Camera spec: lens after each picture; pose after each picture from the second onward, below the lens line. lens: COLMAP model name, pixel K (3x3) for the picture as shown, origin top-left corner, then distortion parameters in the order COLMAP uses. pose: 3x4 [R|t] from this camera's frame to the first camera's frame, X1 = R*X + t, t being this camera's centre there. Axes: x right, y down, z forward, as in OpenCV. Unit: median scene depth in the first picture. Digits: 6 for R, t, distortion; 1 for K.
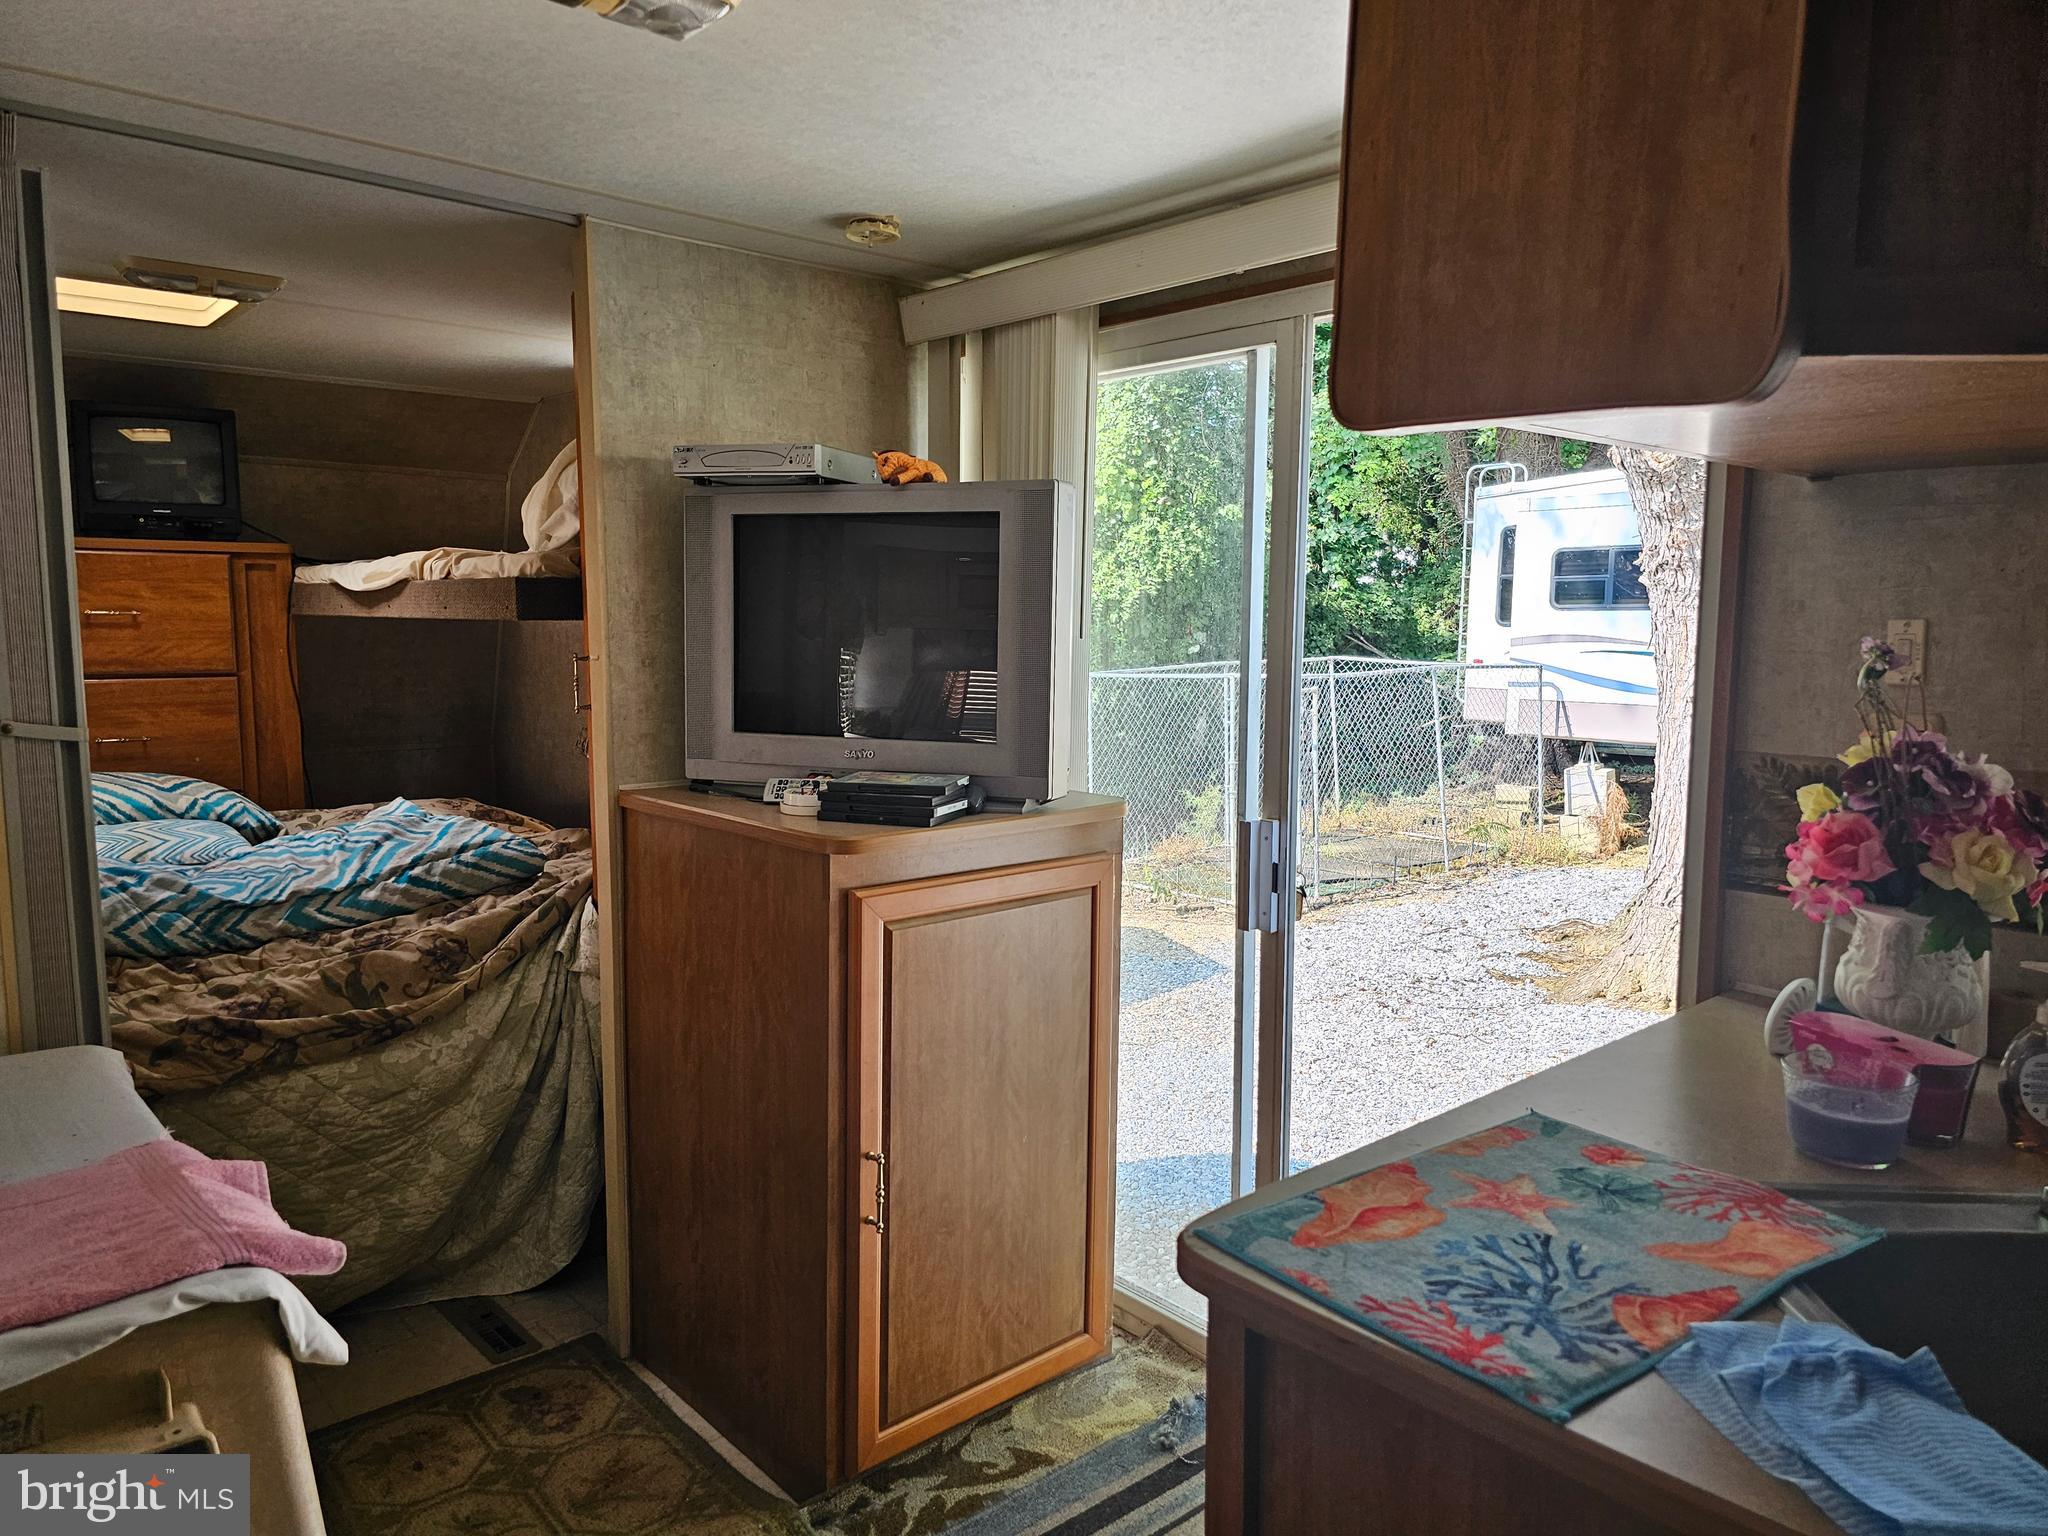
lens RADIAL K [[1366.5, 0, 1025.4], [0, 1366.5, 767.5], [0, 0, 1]] dist [0.050482, -0.047950]
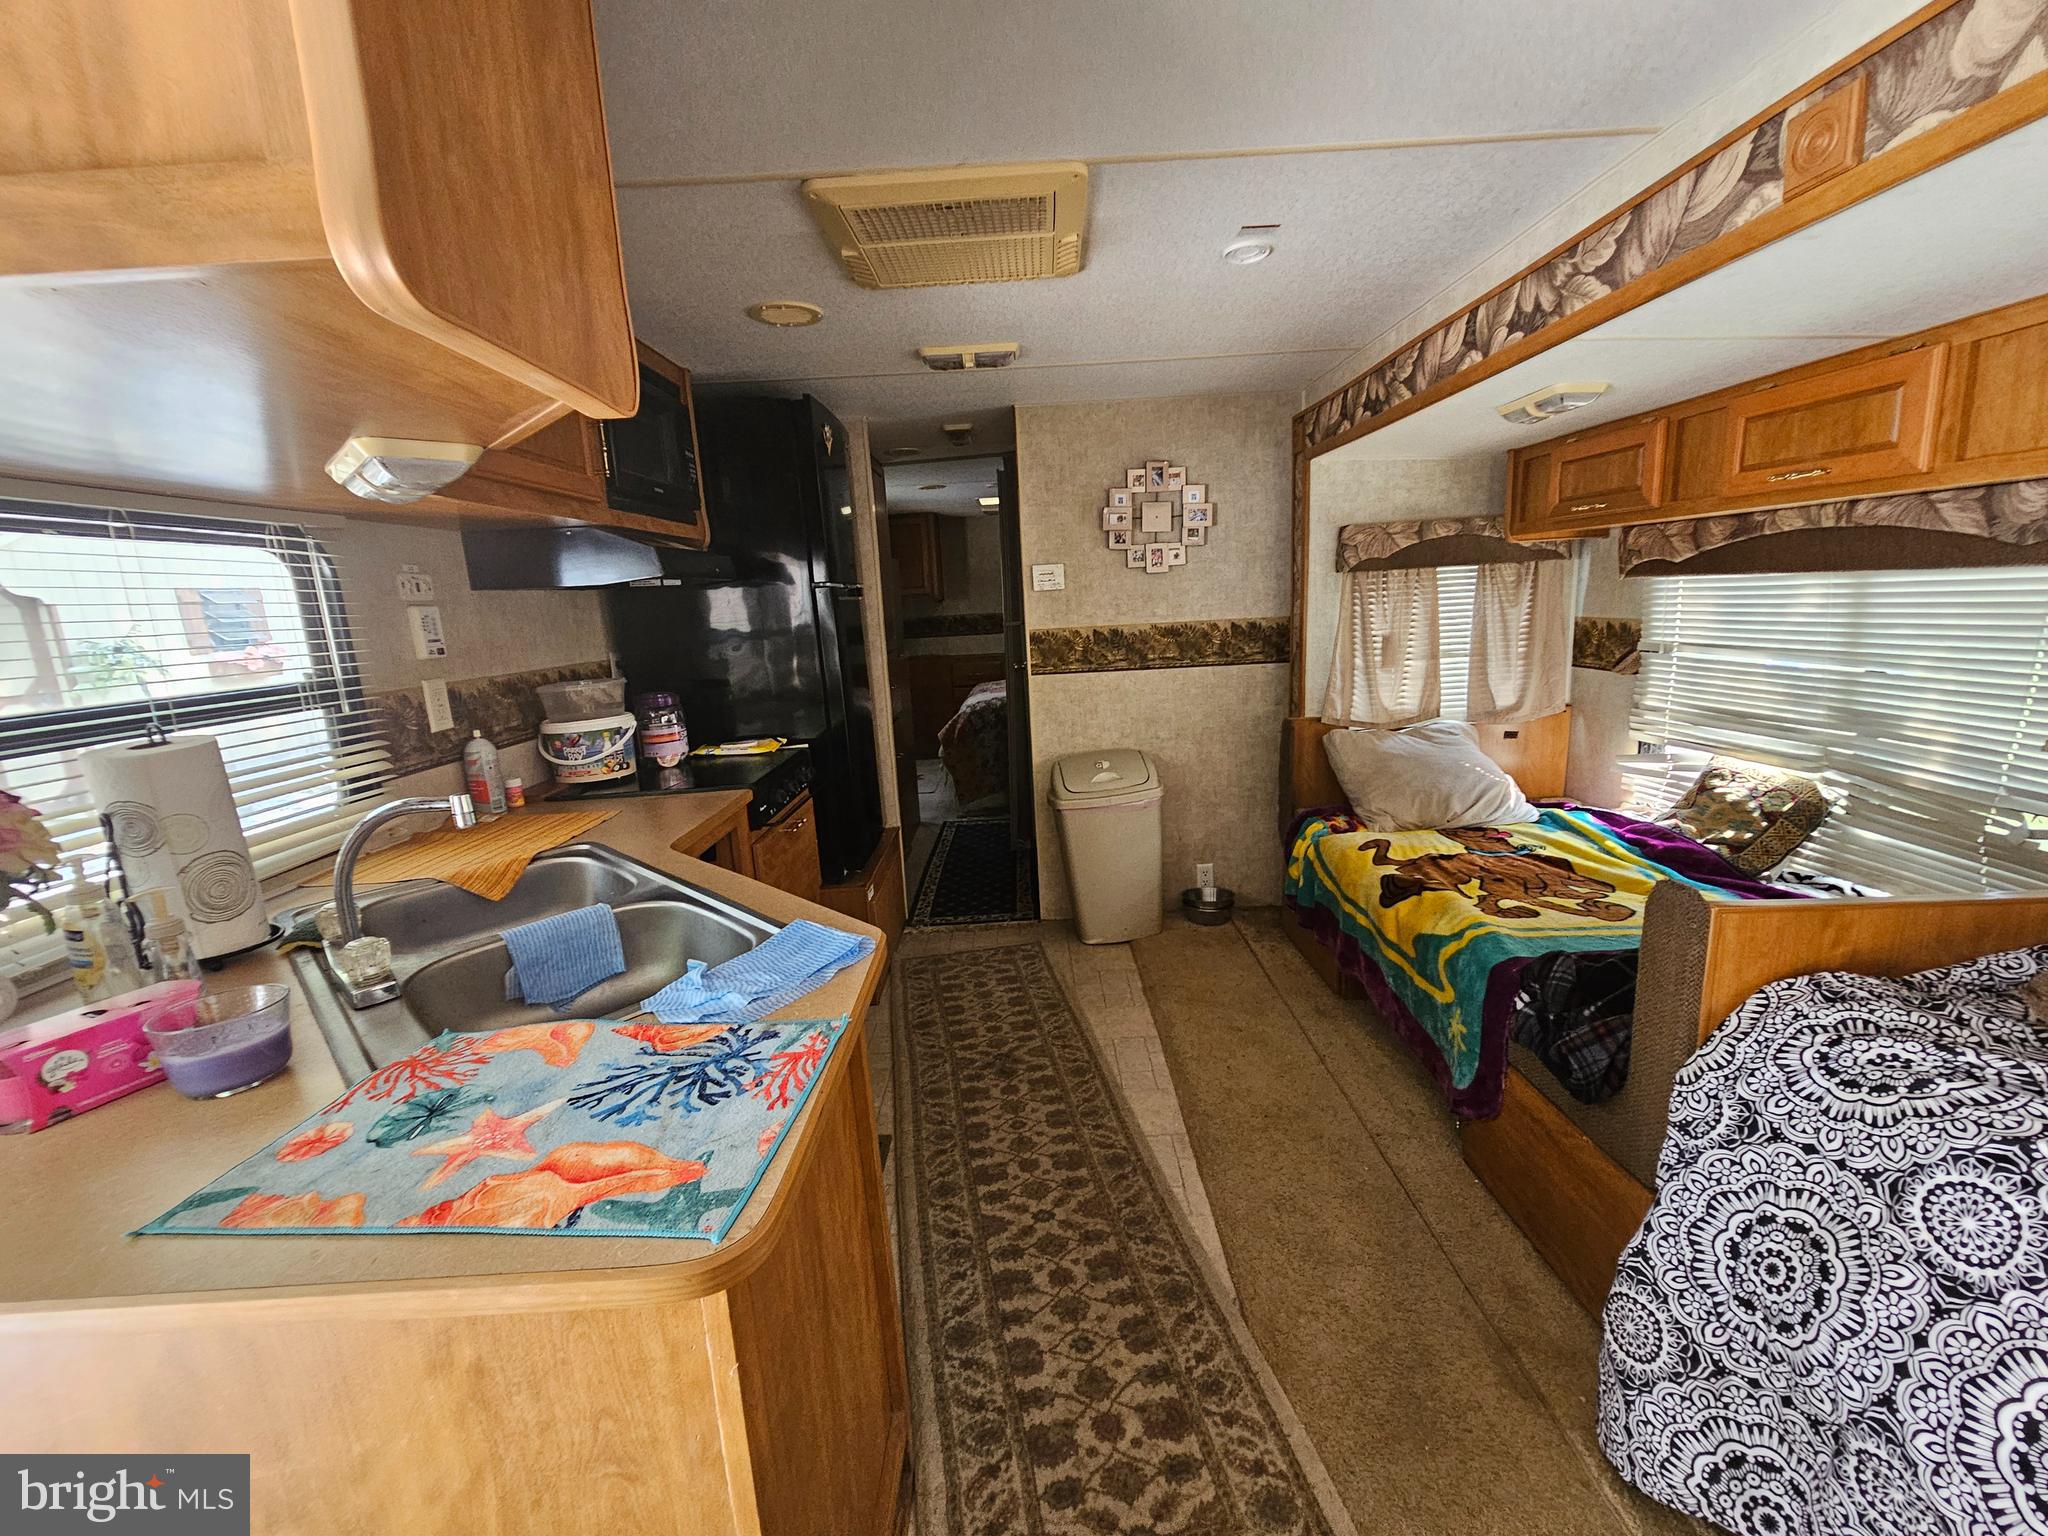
lens RADIAL K [[825.5, 0, 1025.3], [0, 825.5, 766.0], [0, 0, 1]] dist [-0.003420, -0.000251]
pose [[-0.747931, -0.097236, 0.656616, -0.375201], [0.120325, 0.952963, 0.278180, -0.088626], [-0.652779, 0.287067, -0.701051, 1.249657]]
